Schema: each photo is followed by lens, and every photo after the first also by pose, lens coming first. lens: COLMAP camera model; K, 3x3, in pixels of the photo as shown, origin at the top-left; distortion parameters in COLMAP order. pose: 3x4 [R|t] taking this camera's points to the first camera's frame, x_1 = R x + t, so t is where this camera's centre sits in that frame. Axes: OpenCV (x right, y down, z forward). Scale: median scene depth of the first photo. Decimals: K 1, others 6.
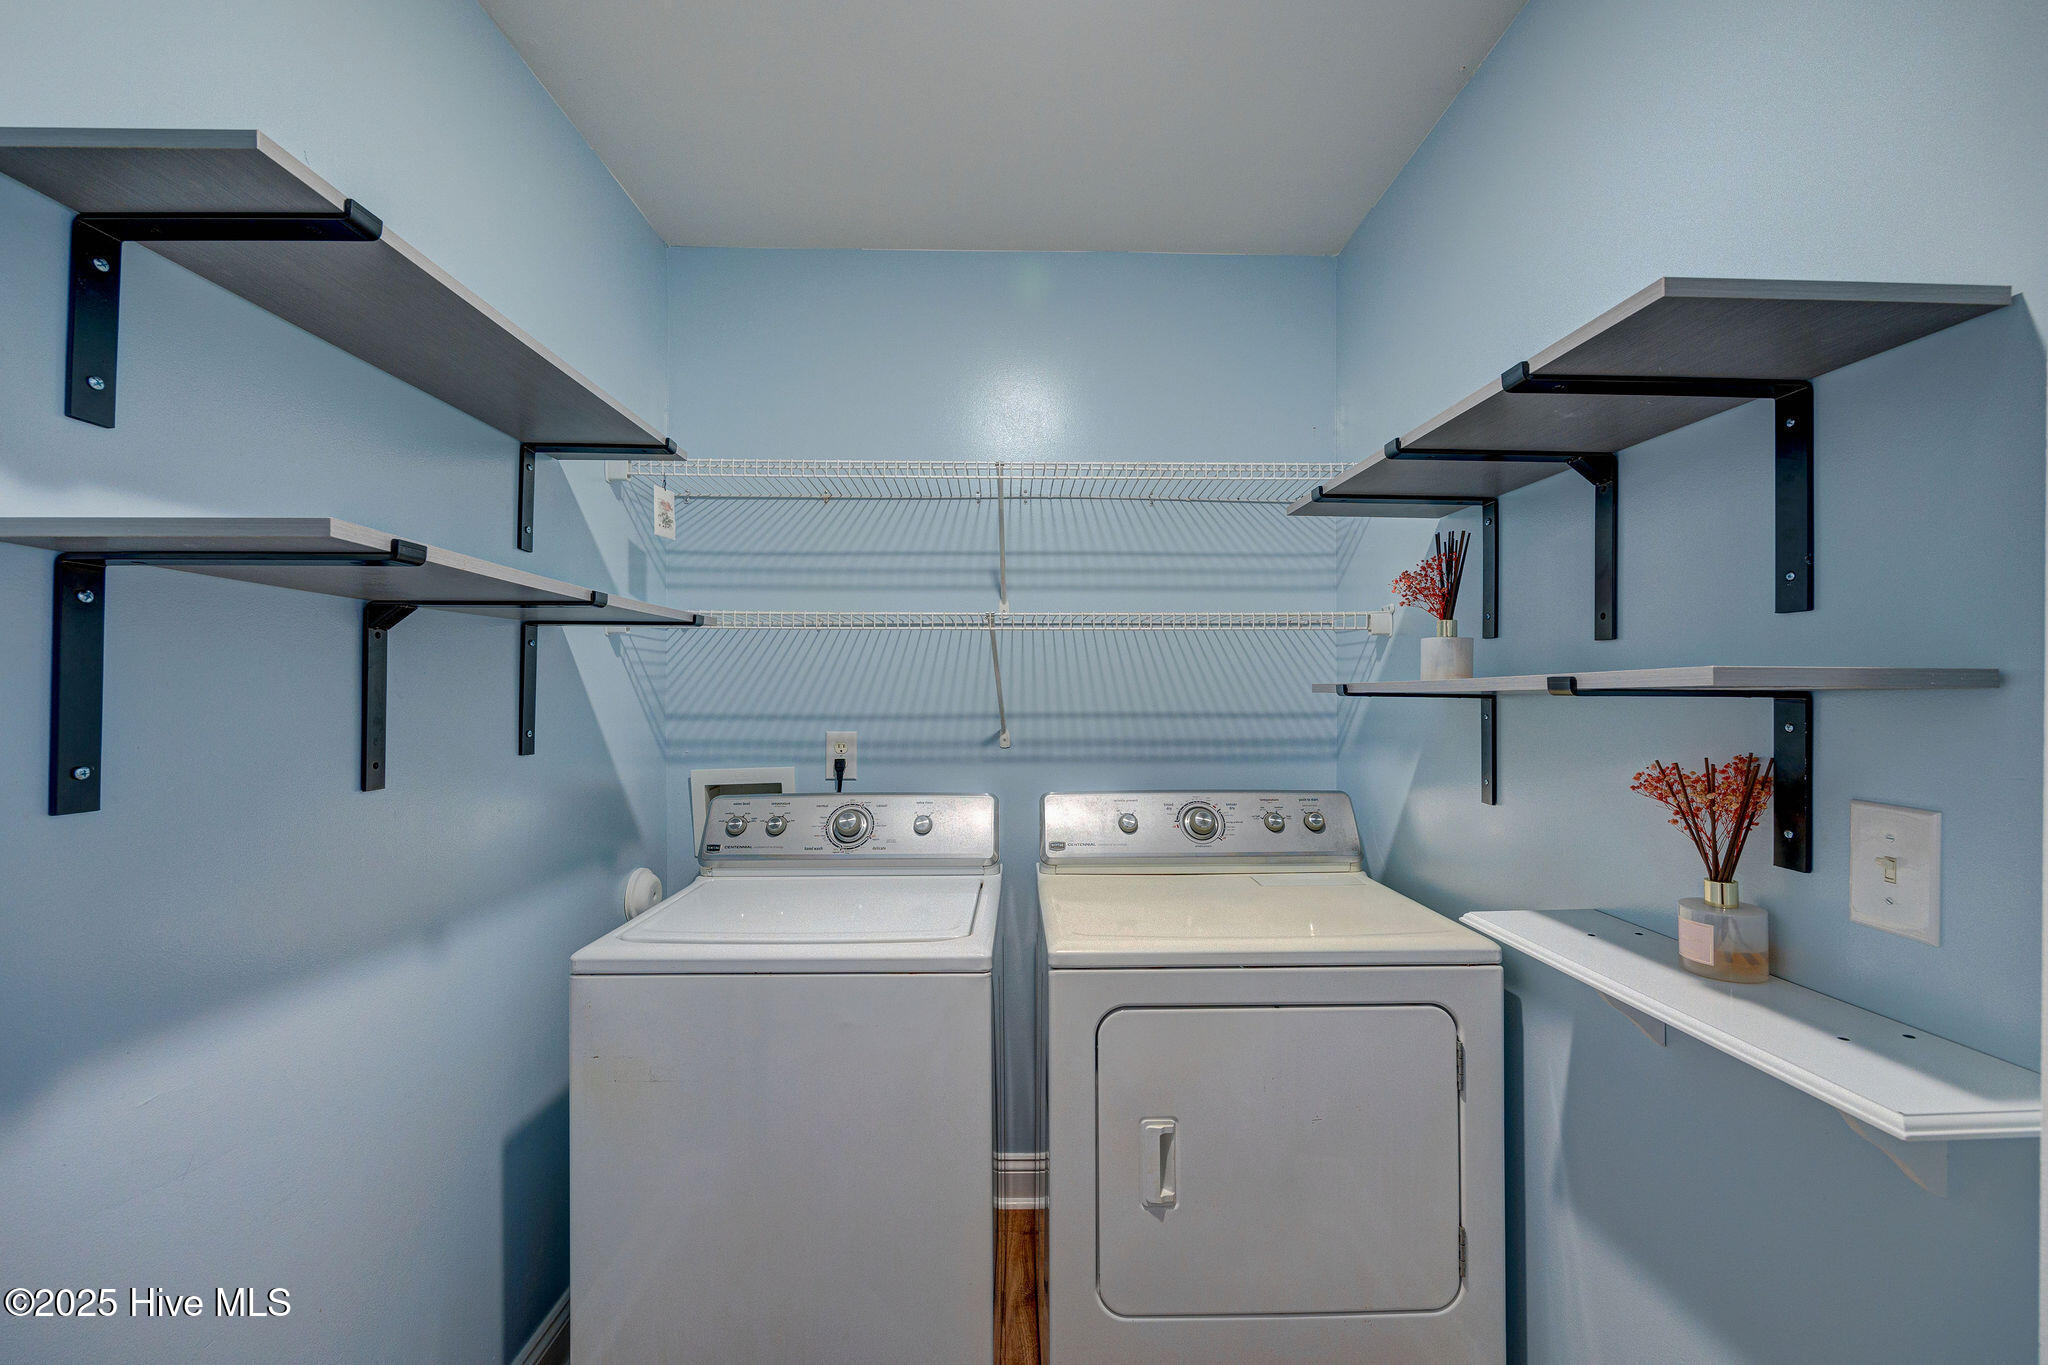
lens RADIAL K [[827.6, 0, 1032.3], [0, 827.6, 688.5], [0, 0, 1]] dist [-0.001274, 0.000031]
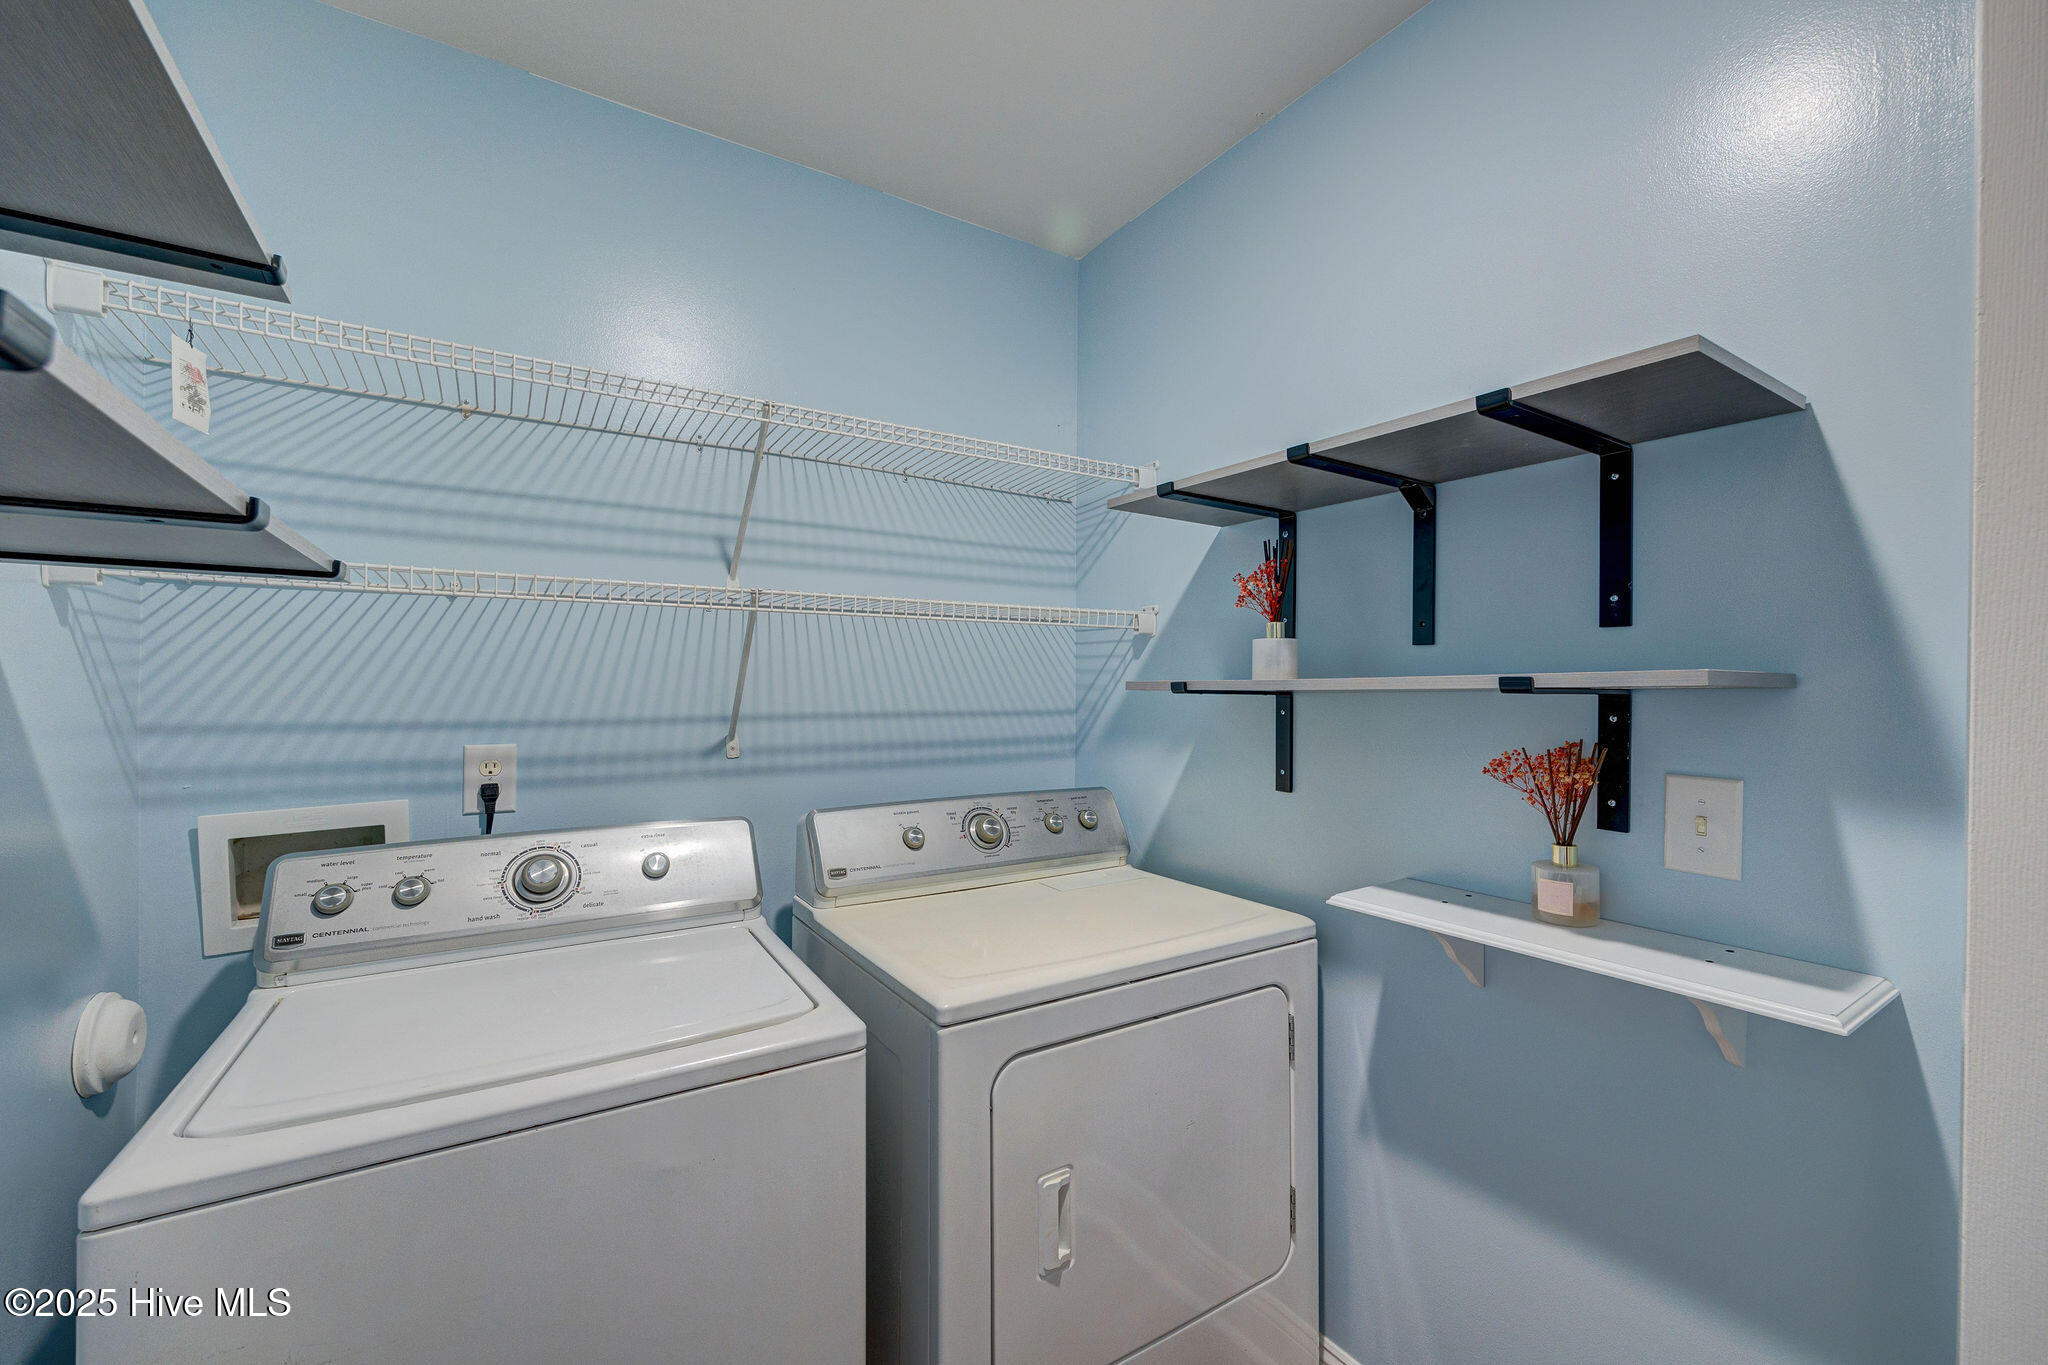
lens RADIAL K [[827.6, 0, 1030.4], [0, 827.6, 683.8], [0, 0, 1]] dist [-0.001274, 0.000031]
pose [[0.854104, 0.003866, 0.520089, -0.238163], [-0.003179, 0.999992, -0.002213, 0.000028], [-0.520093, 0.000237, 0.854109, 0.184516]]
